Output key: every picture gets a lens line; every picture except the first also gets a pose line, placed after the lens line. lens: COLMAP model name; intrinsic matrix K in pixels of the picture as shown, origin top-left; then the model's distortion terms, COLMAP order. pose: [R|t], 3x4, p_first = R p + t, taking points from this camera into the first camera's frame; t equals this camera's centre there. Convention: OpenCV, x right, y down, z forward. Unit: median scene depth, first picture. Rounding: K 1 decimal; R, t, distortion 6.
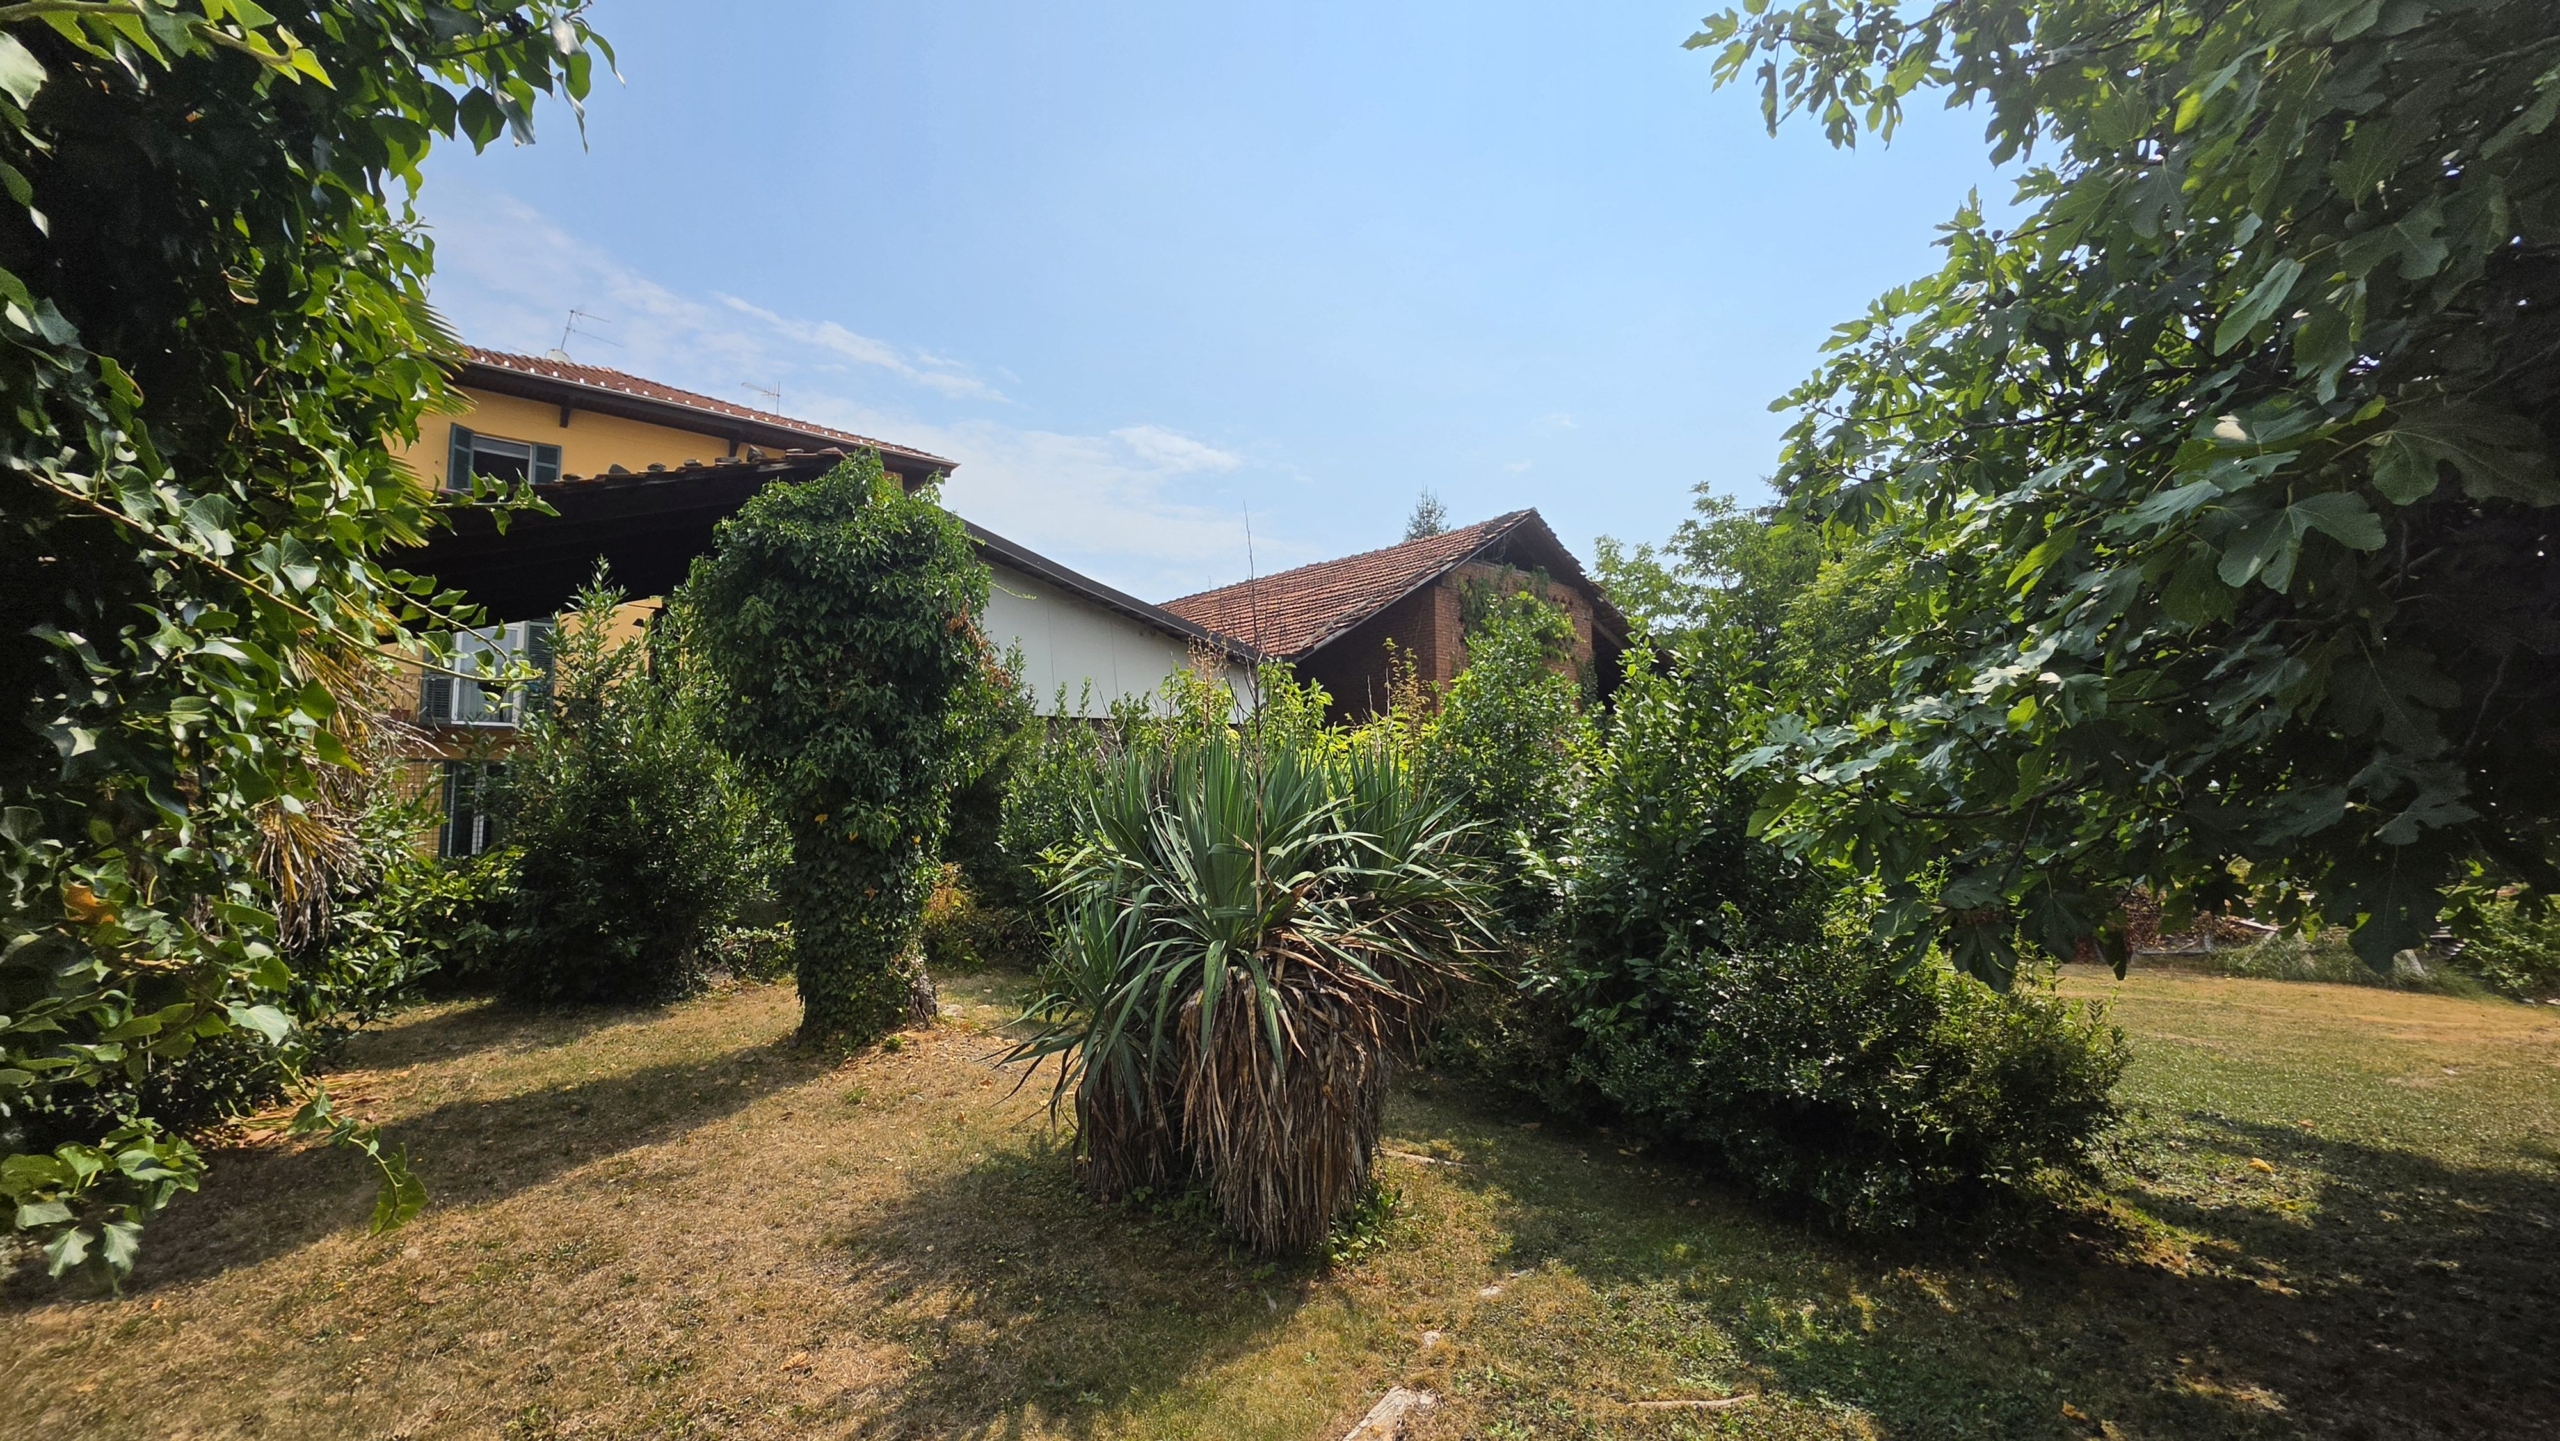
lens RADIAL K [[1013.7, 0, 1281.3], [0, 1013.7, 720.2], [0, 0, 1]] dist [-0.012942, 0.000643]
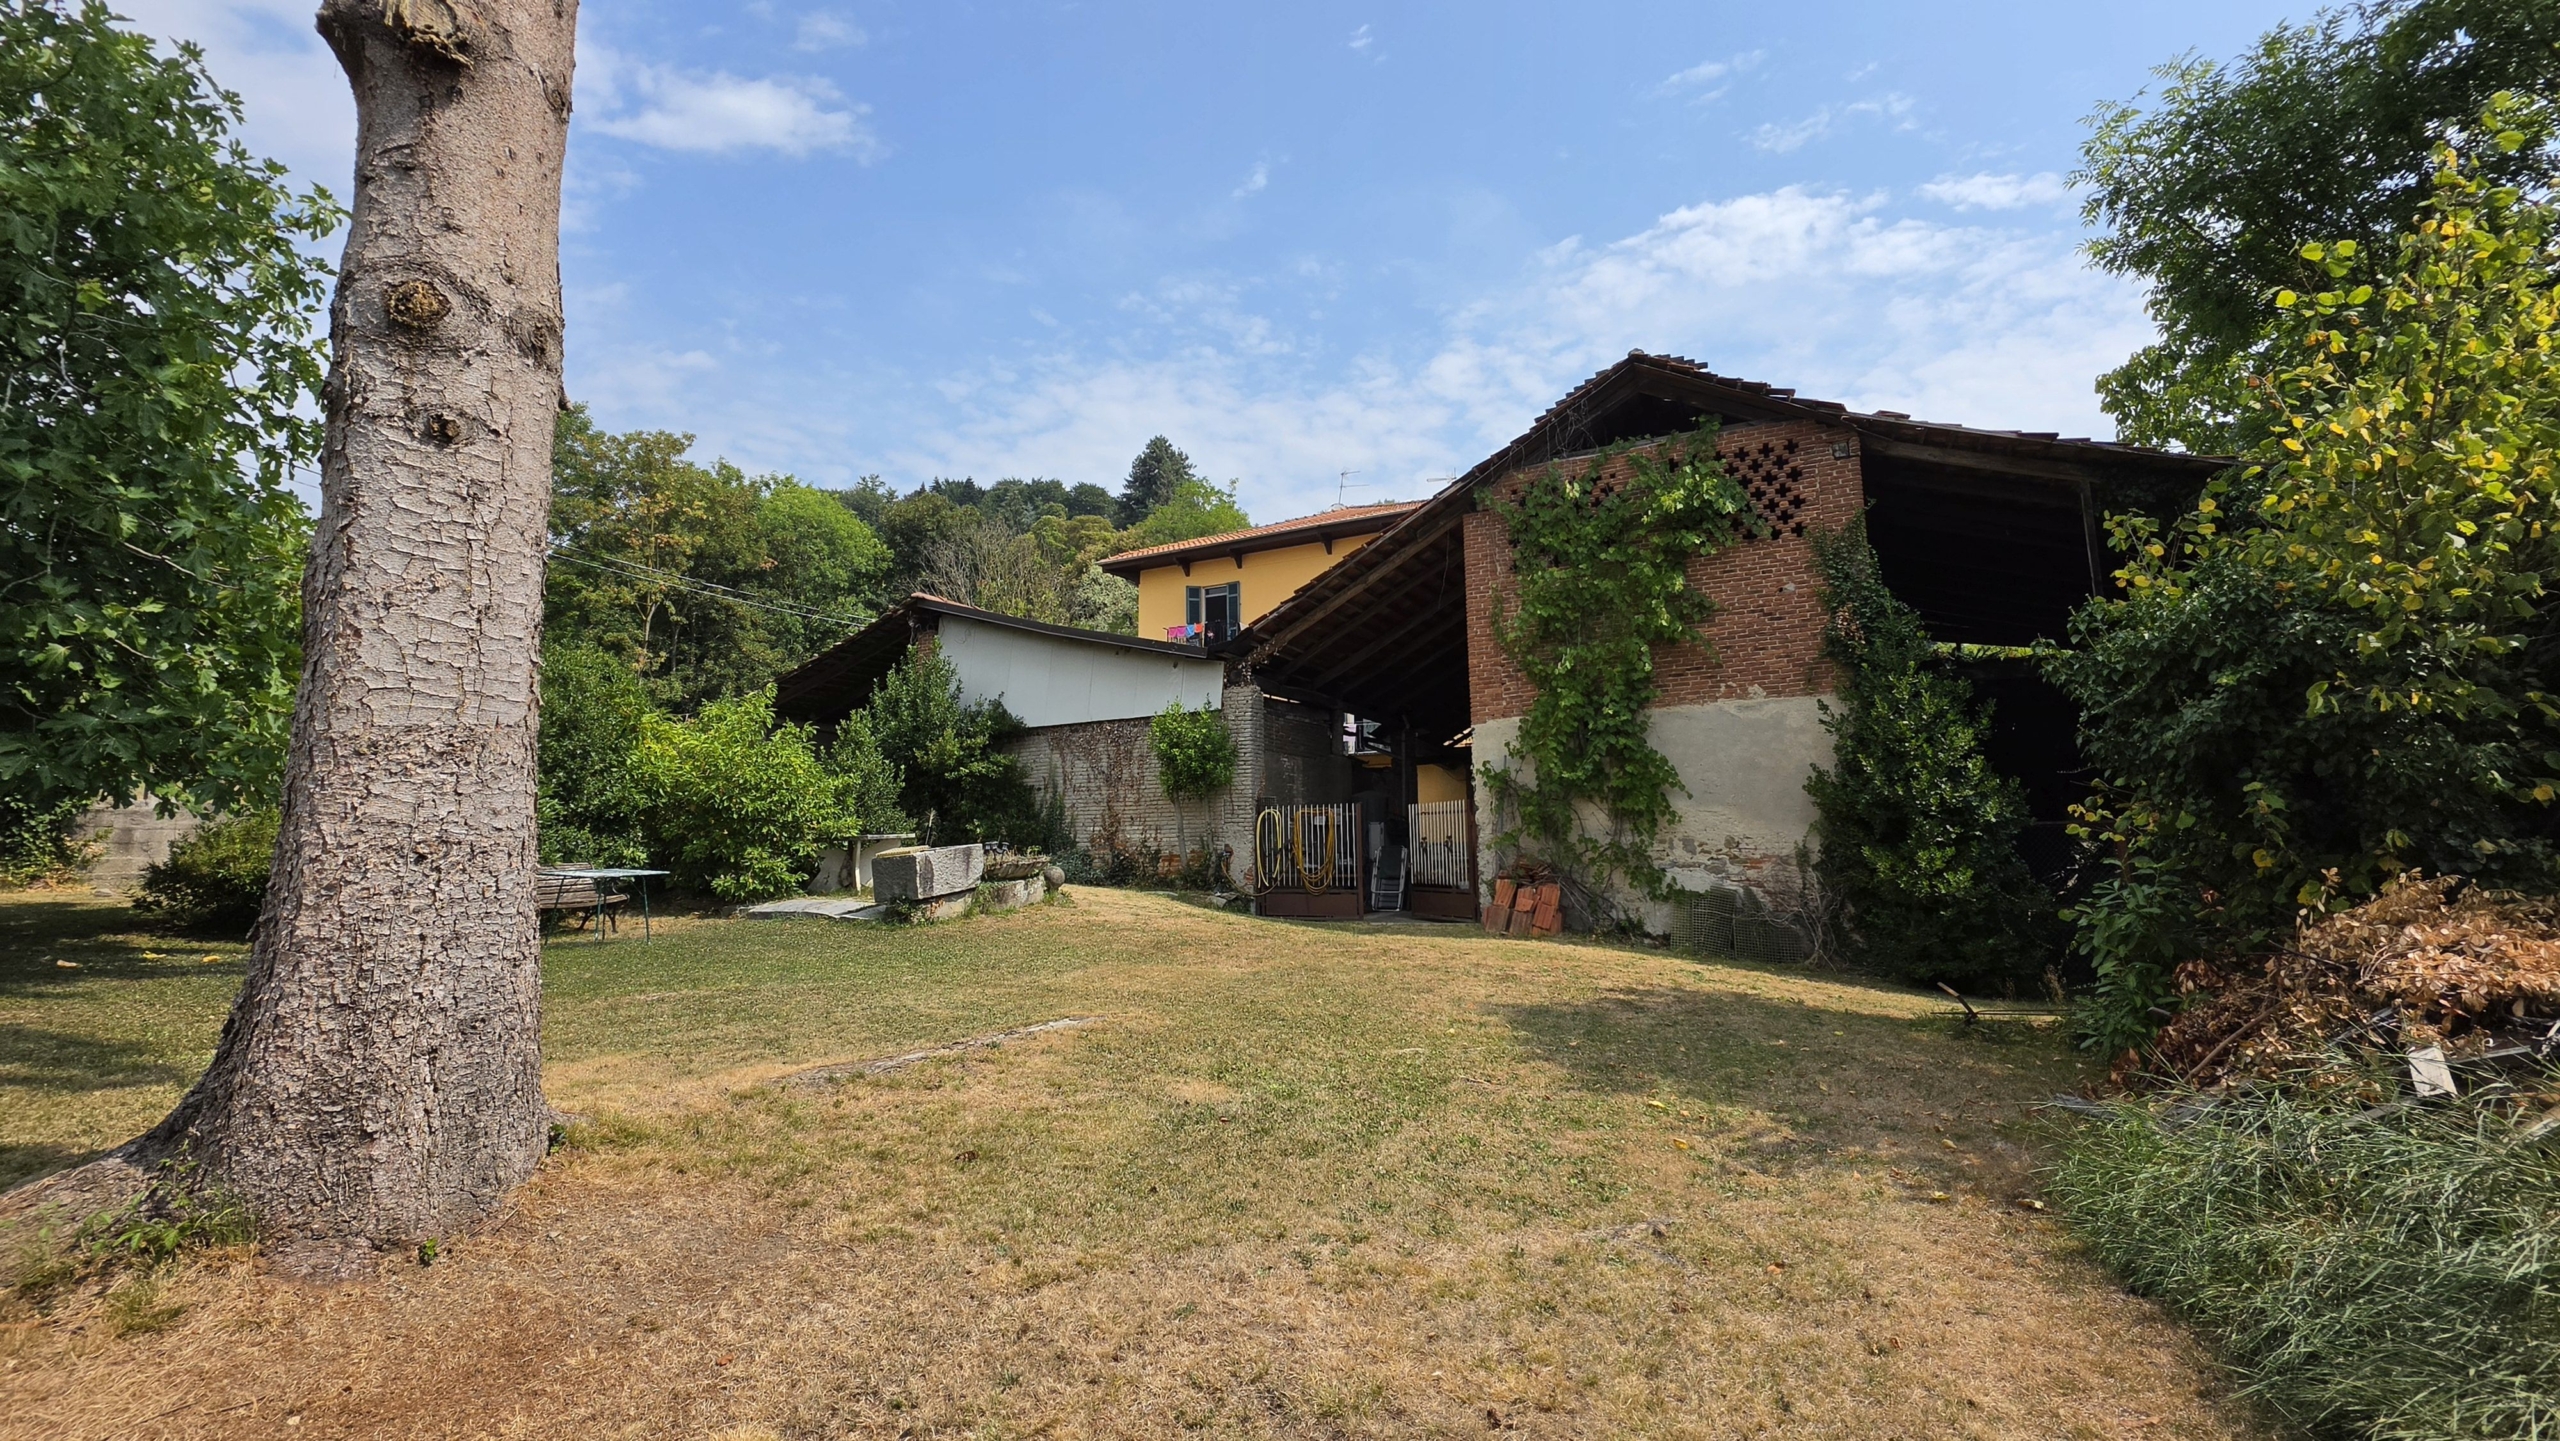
lens RADIAL K [[1023.9, 0, 1290.8], [0, 1023.9, 714.7], [0, 0, 1]] dist [0.000492, 0.000072]
pose [[0.398319, -0.100573, -0.911717, 0.723238], [0.088381, 0.993554, -0.070988, 0.066556], [0.912979, -0.052303, 0.404640, 0.447213]]
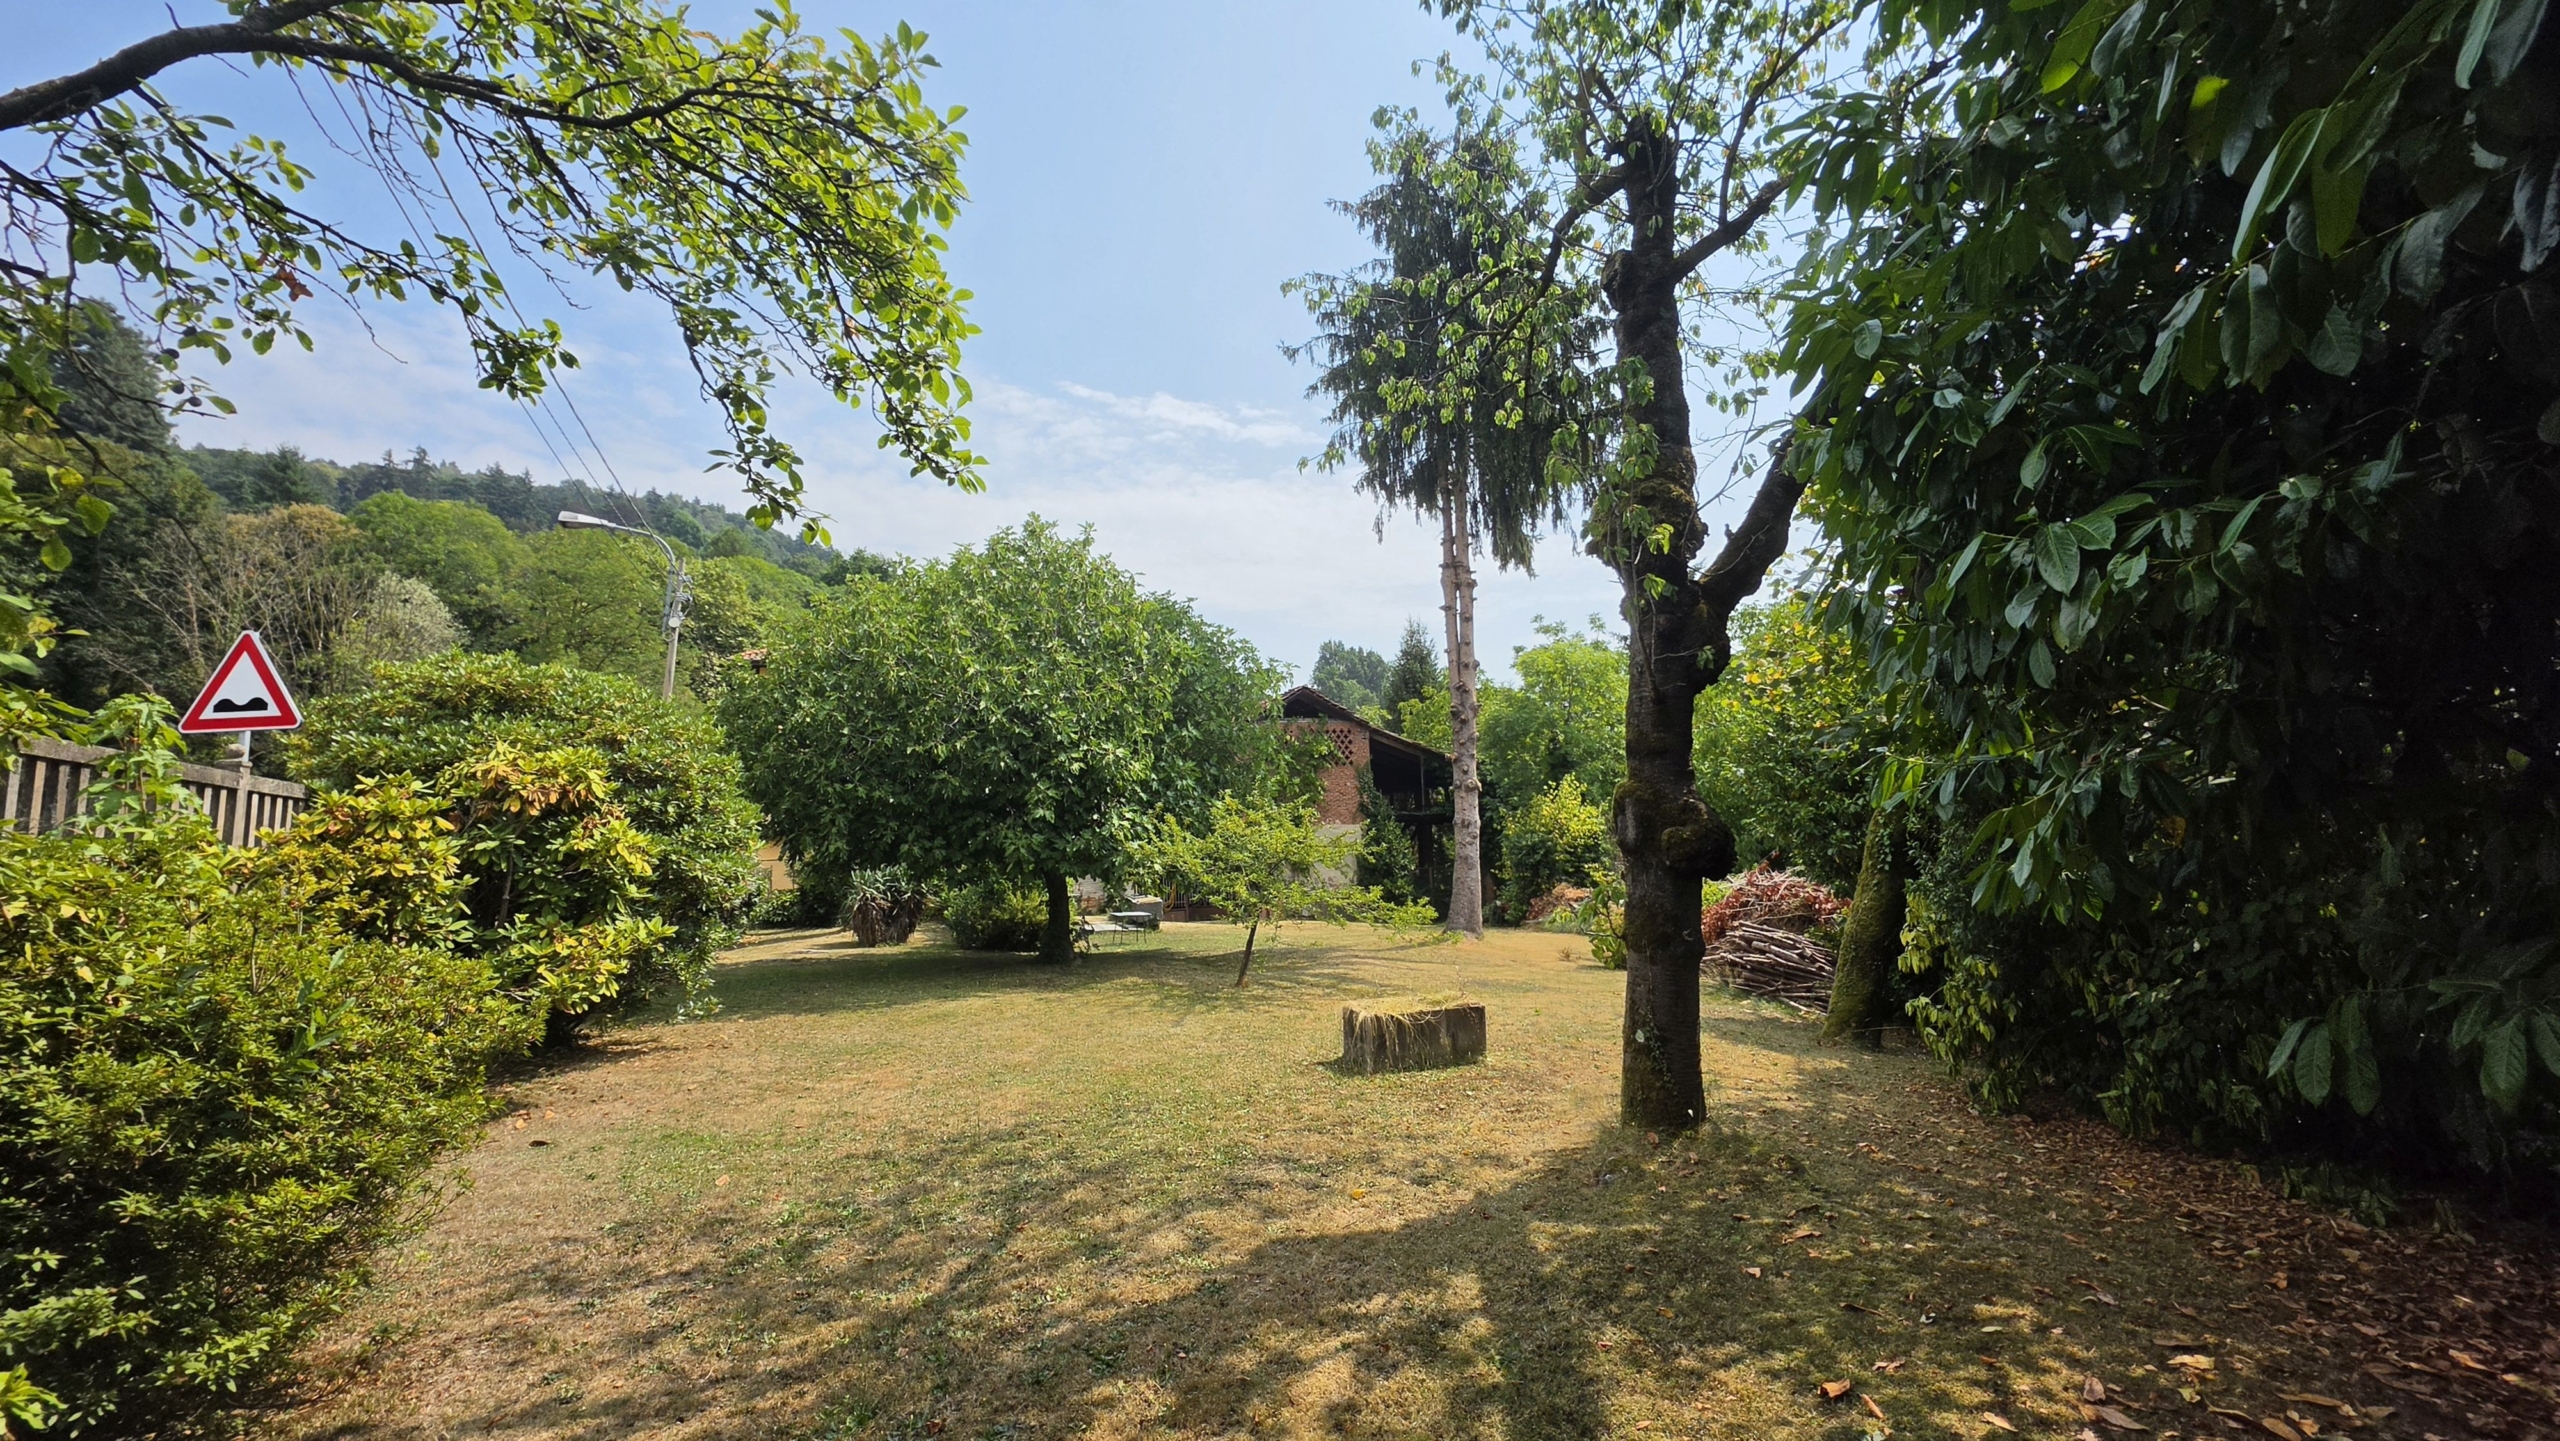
lens RADIAL K [[1013.7, 0, 1281.3], [0, 1013.7, 720.2], [0, 0, 1]] dist [-0.012942, 0.000643]
pose [[0.957802, -0.056247, -0.281871, 0.659464], [0.052140, 0.998396, -0.022057, -0.102424], [0.282660, 0.006430, 0.959199, -0.666038]]
